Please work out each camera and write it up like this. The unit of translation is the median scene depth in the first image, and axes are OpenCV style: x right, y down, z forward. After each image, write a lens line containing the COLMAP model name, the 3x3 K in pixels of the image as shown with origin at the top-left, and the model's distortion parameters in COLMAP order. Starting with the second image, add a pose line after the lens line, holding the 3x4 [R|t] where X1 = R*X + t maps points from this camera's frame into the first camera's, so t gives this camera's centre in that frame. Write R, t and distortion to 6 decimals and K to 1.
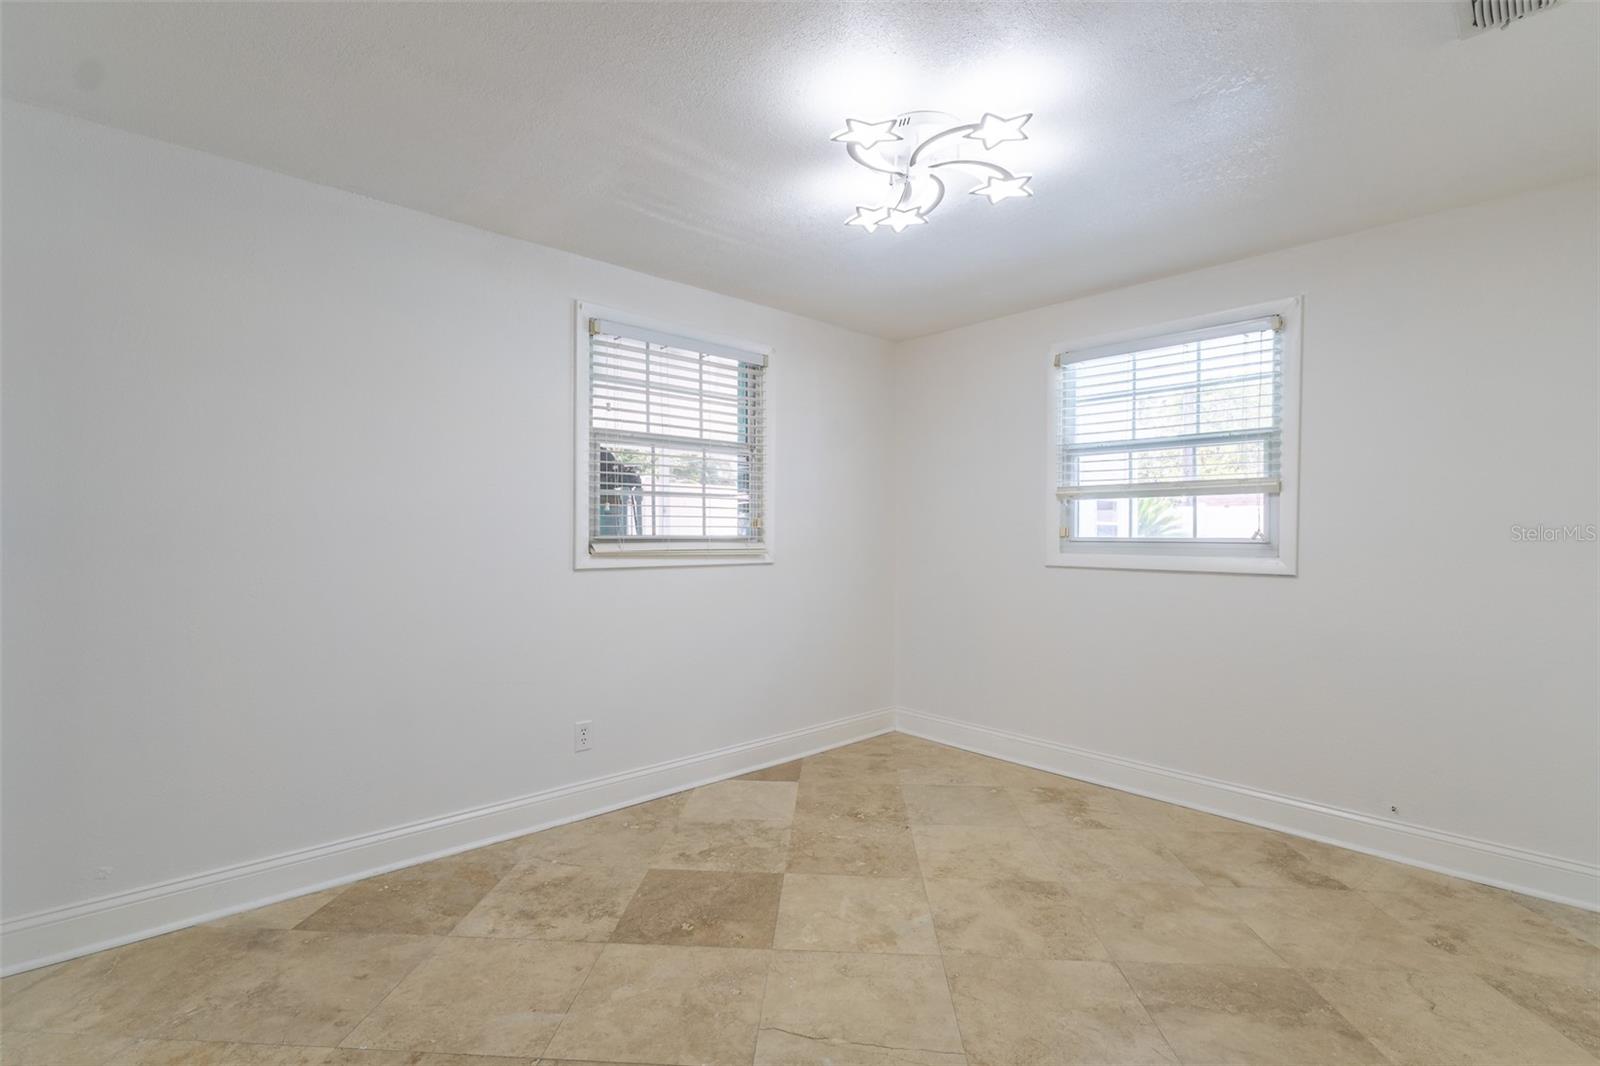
lens RADIAL K [[737.4, 0, 800.9], [0, 737.4, 535.7], [0, 0, 1]] dist [-0.011036, 0.001573]
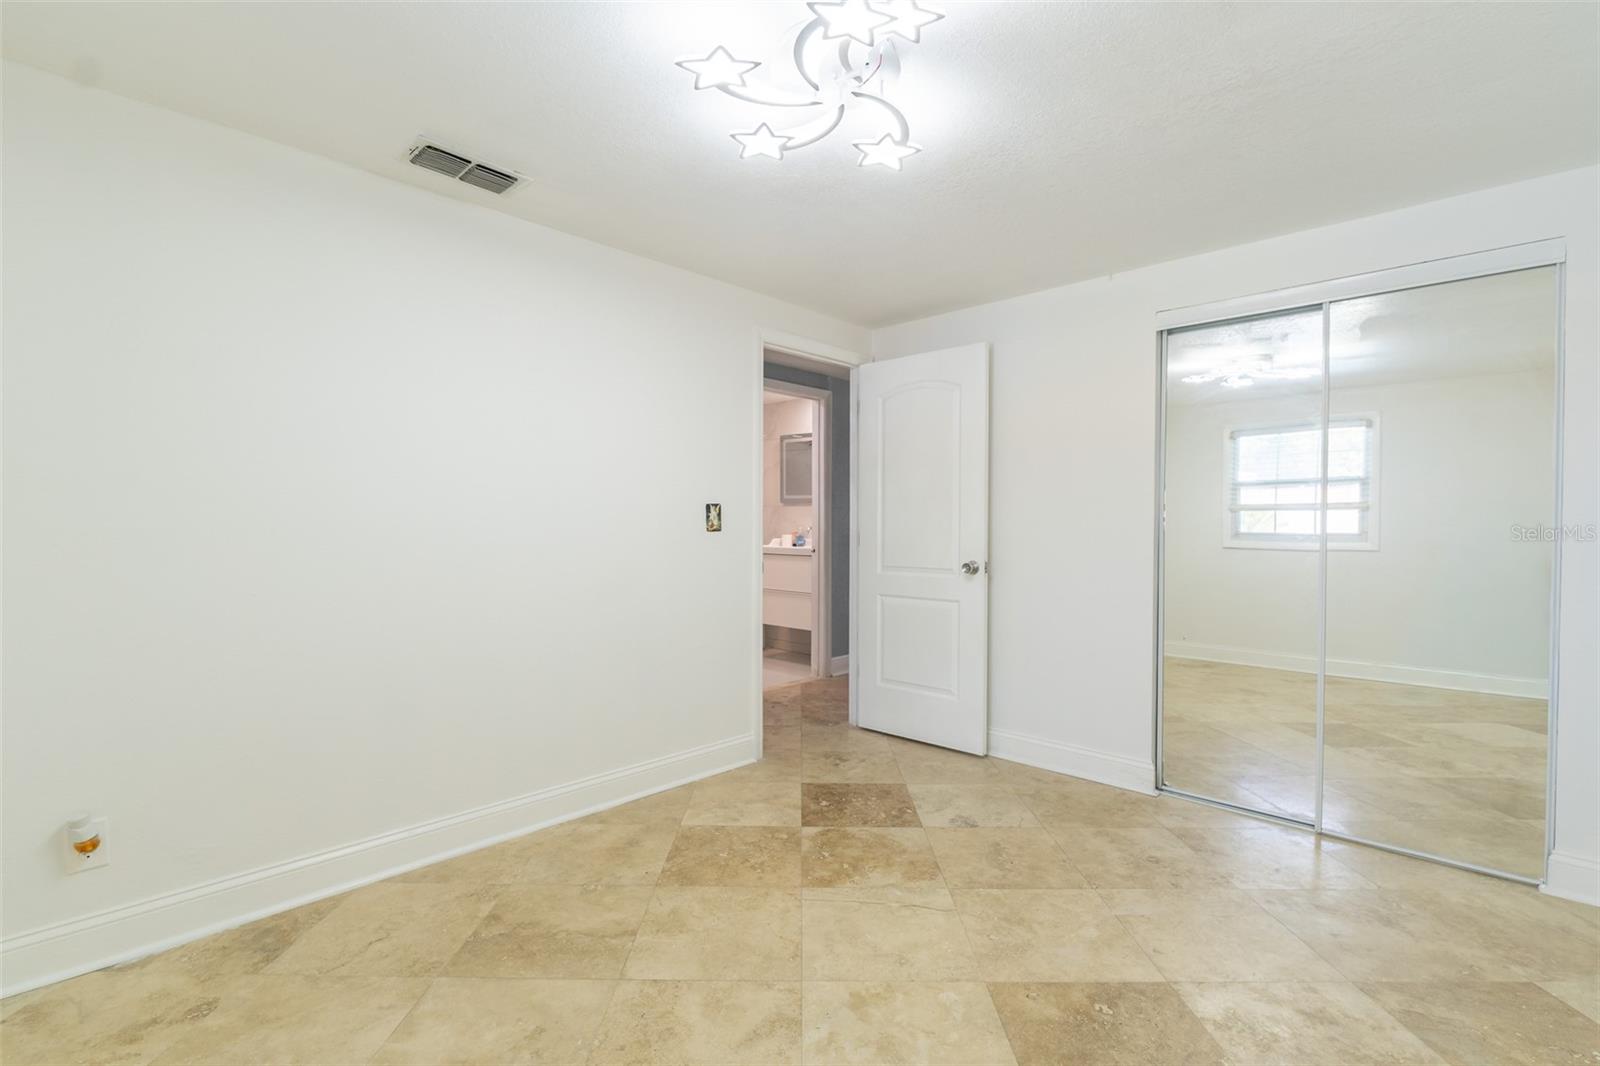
lens RADIAL K [[737.4, 0, 798.9], [0, 737.4, 532.4], [0, 0, 1]] dist [-0.011036, 0.001573]
pose [[-0.998672, -0.009076, -0.050721, 0.240873], [-0.009638, 0.999895, 0.010837, -0.004246], [0.050617, 0.011311, -0.998654, 1.874242]]
